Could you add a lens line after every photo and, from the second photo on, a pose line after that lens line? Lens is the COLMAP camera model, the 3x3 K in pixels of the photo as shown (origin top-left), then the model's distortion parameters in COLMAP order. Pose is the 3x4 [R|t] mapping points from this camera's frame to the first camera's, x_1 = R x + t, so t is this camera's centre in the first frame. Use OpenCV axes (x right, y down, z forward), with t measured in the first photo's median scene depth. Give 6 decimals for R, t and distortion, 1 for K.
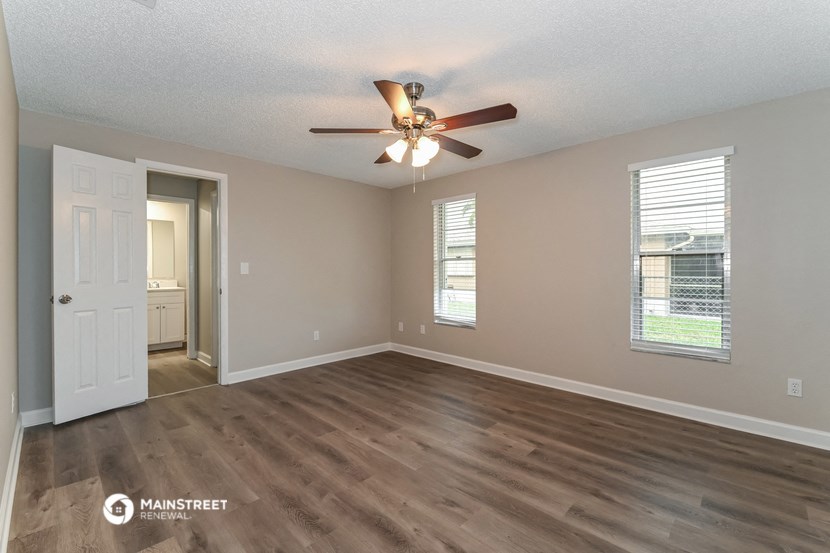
lens RADIAL K [[355.9, 0, 414.2], [0, 355.9, 273.5], [0, 0, 1]] dist [-0.004908, -0.001696]
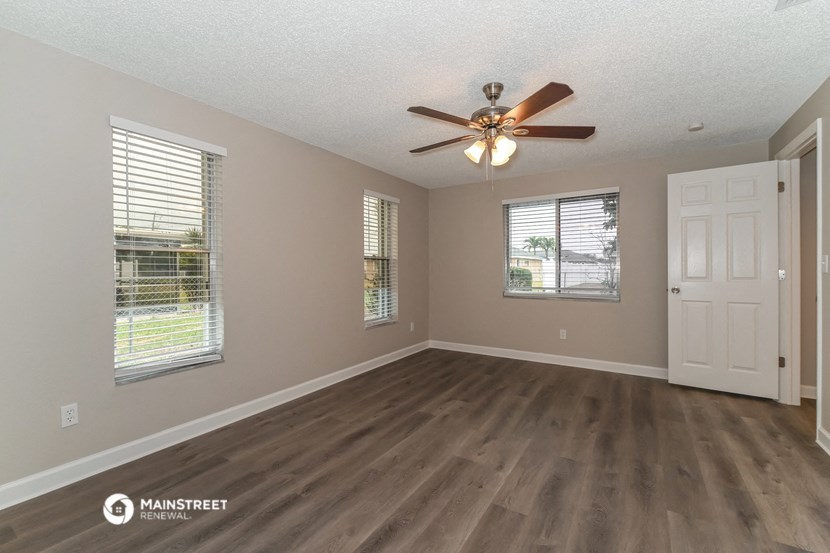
lens RADIAL K [[355.9, 0, 413.6], [0, 355.9, 271.1], [0, 0, 1]] dist [-0.004908, -0.001696]
pose [[-0.205993, -0.005867, 0.978536, -0.871143], [0.013574, 0.999869, 0.008852, -0.012975], [-0.978459, 0.015106, -0.205886, 1.323664]]
